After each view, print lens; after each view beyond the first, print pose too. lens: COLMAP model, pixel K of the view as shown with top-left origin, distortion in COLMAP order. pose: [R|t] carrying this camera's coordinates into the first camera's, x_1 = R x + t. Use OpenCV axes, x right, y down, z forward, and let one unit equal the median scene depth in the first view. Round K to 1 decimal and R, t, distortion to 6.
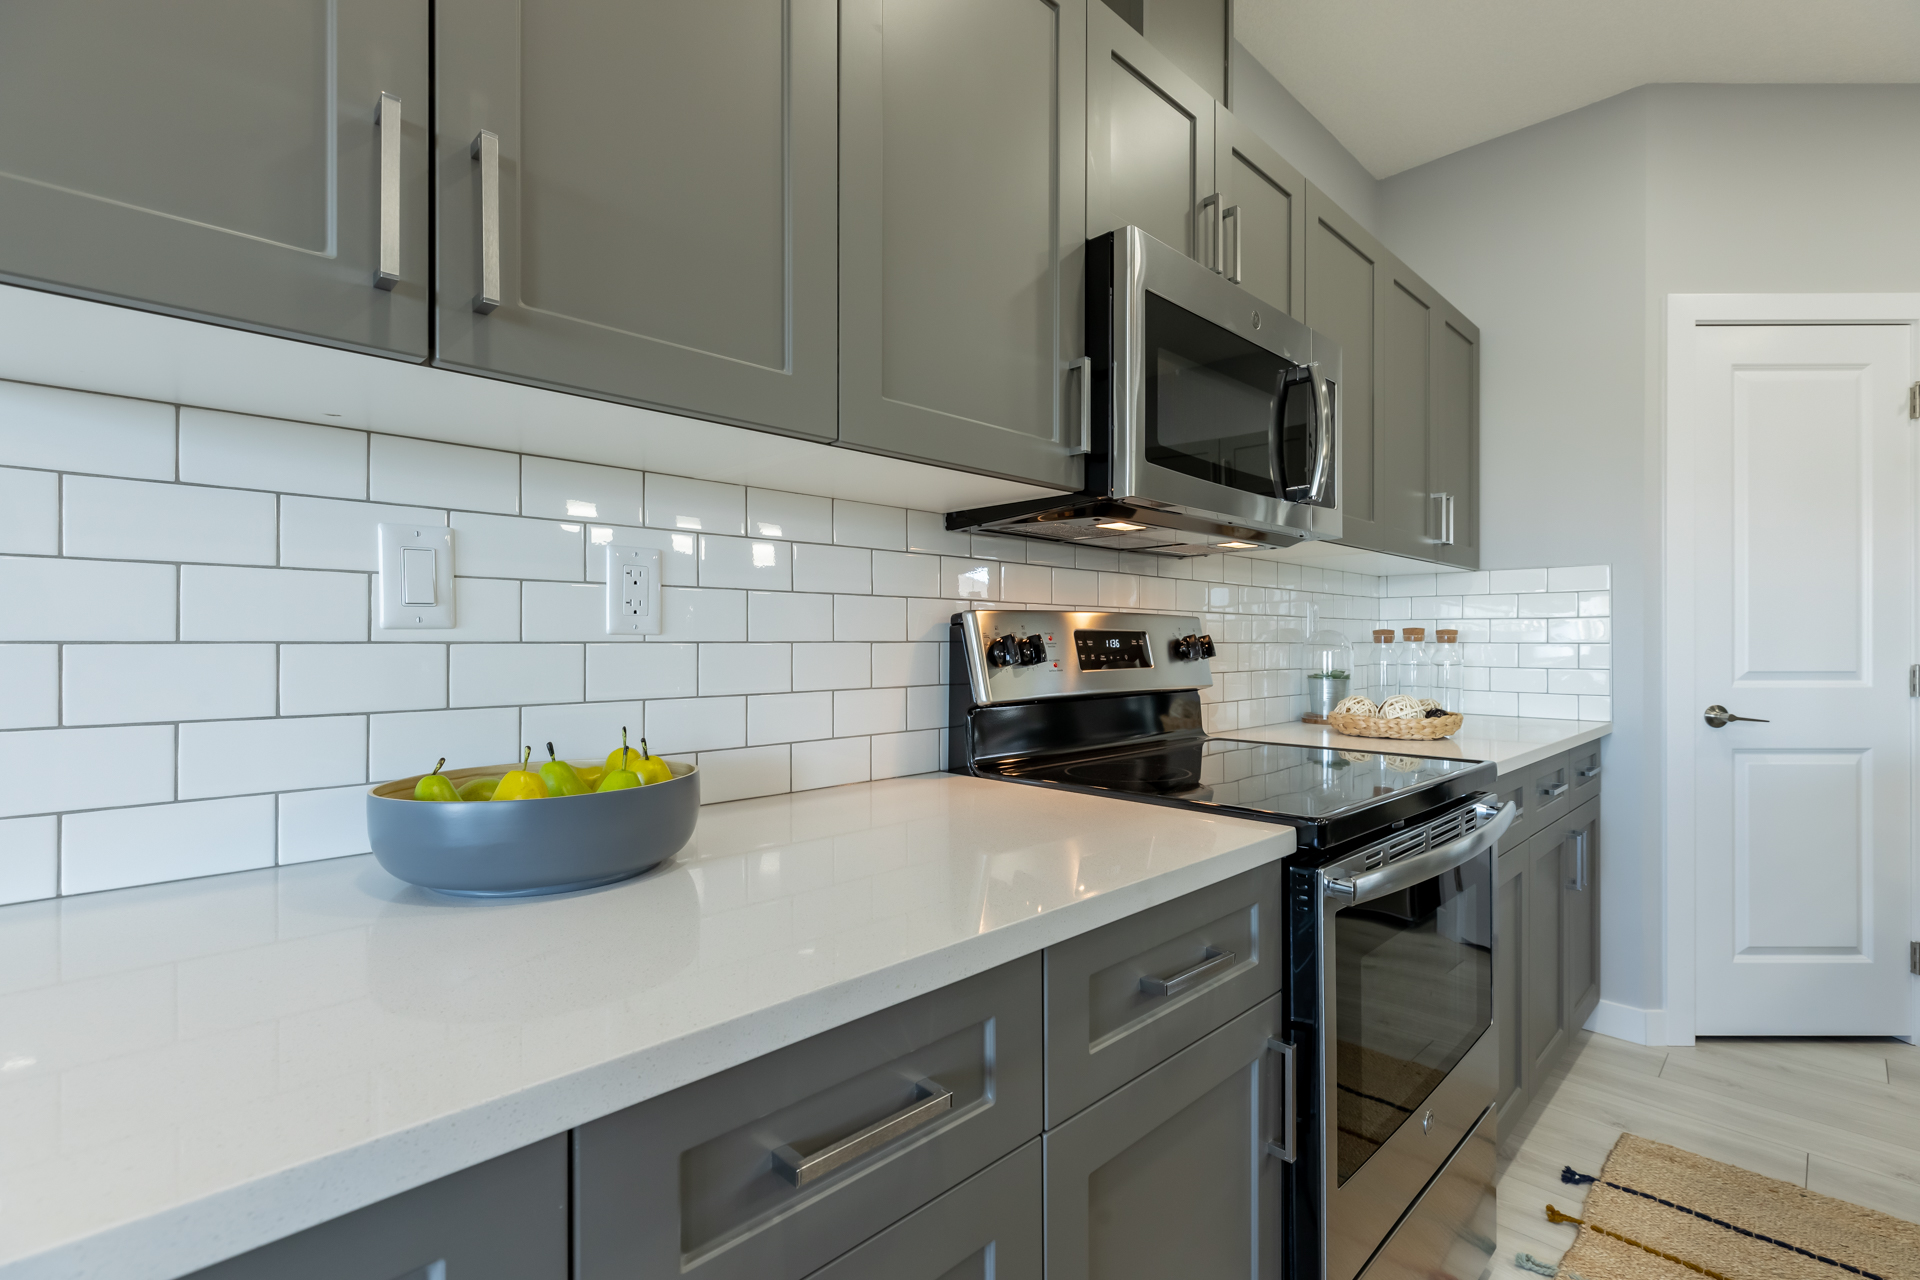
lens RADIAL K [[847.5, 0, 1030.2], [0, 847.5, 638.2], [0, 0, 1]] dist [0.001708, 0.000153]
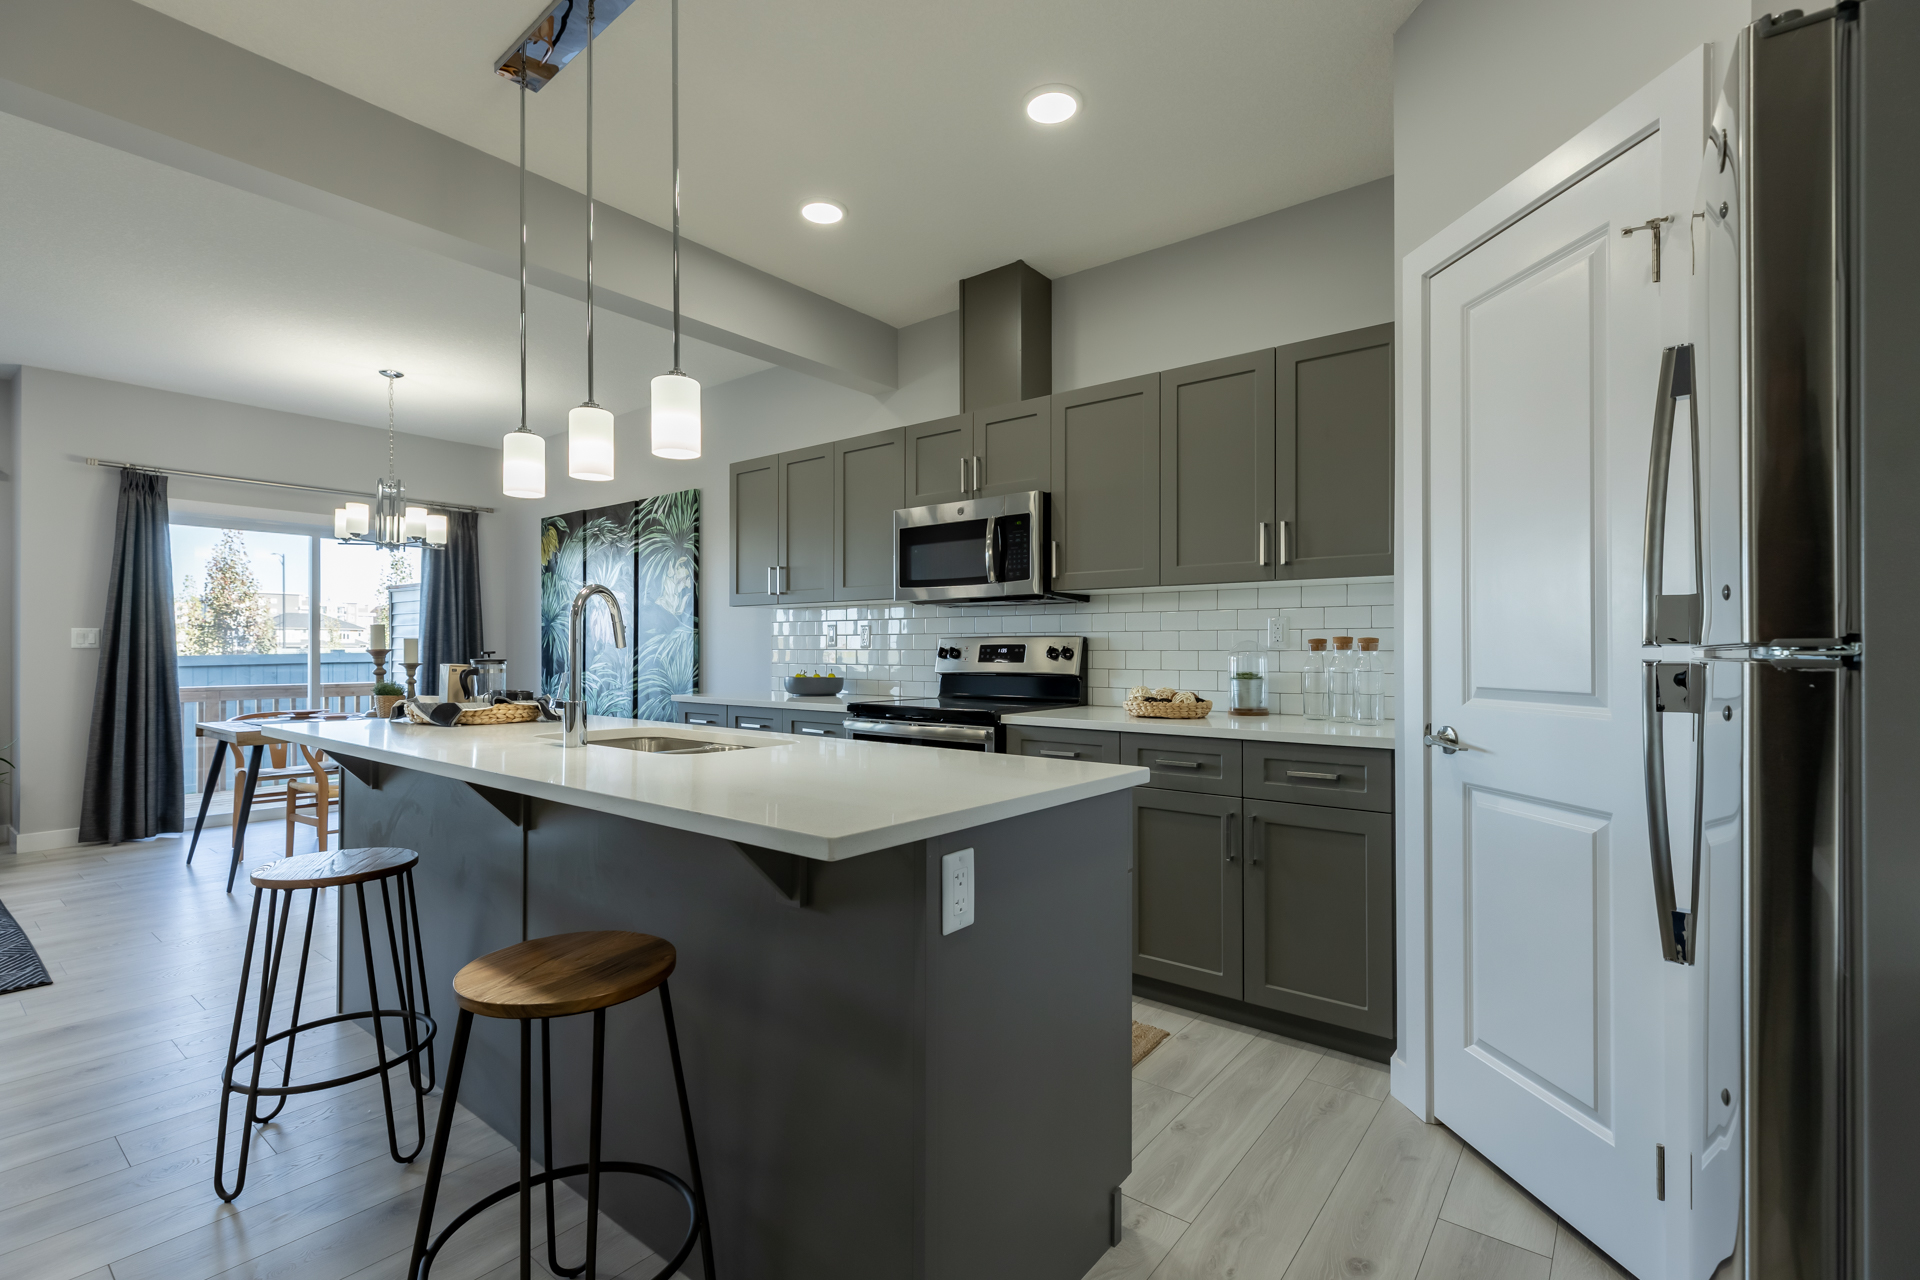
lens RADIAL K [[774.5, 0, 885.4], [0, 774.5, 646.1], [0, 0, 1]] dist [0.015227, 0.000080]
pose [[0.110376, -0.002052, -0.993888, 2.268593], [0.006669, 0.999977, -0.001324, -0.004618], [0.993868, -0.006482, 0.110387, 0.558445]]
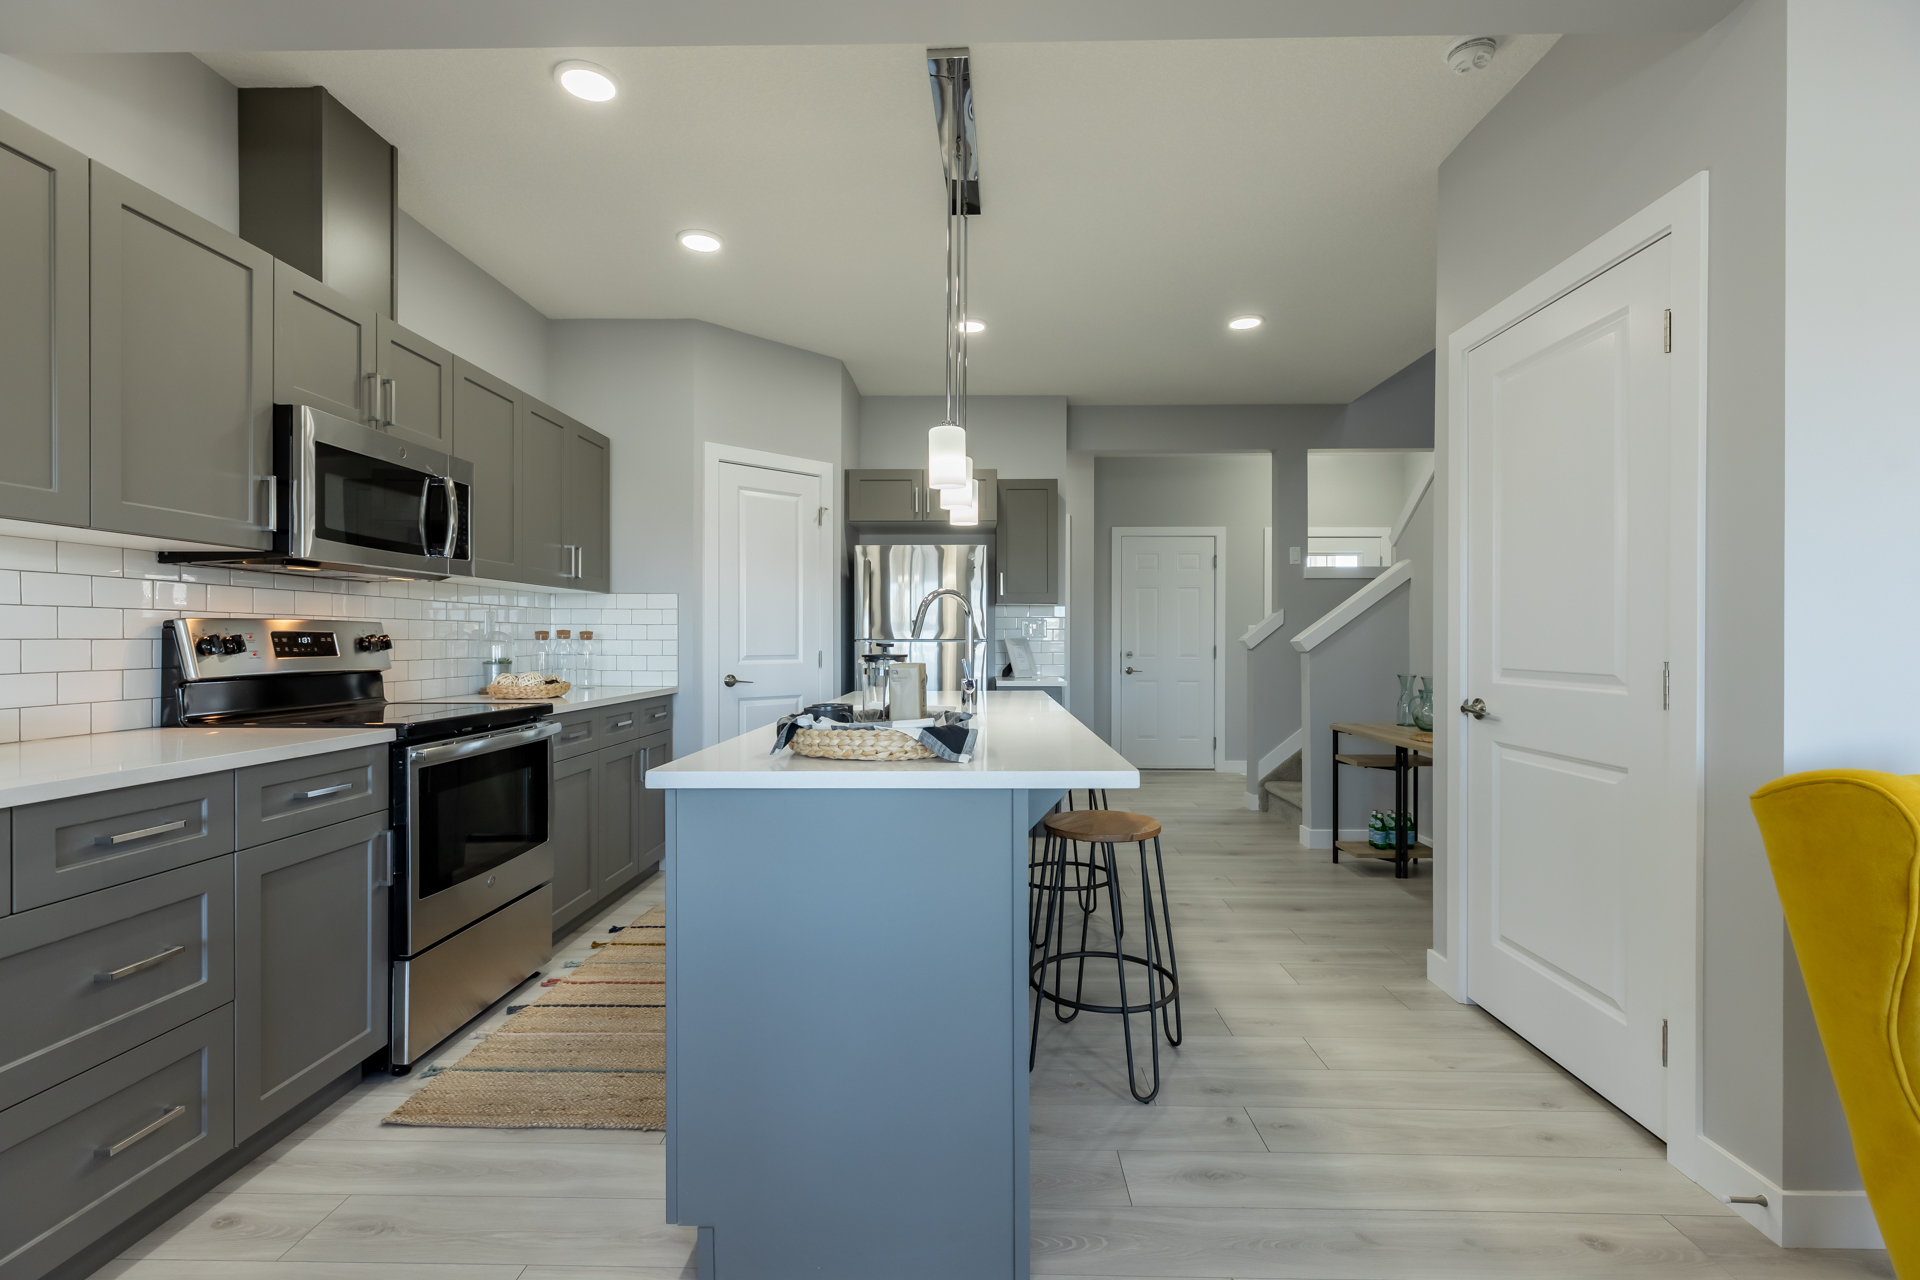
lens RADIAL K [[832.9, 0, 918.7], [0, 832.9, 640.3], [0, 0, 1]] dist [0.000138, -0.000370]
pose [[0.778874, -0.000164, 0.627180, 0.021524], [-0.003640, 0.999982, 0.004781, -0.005486], [-0.627169, -0.006007, 0.778860, -0.940074]]
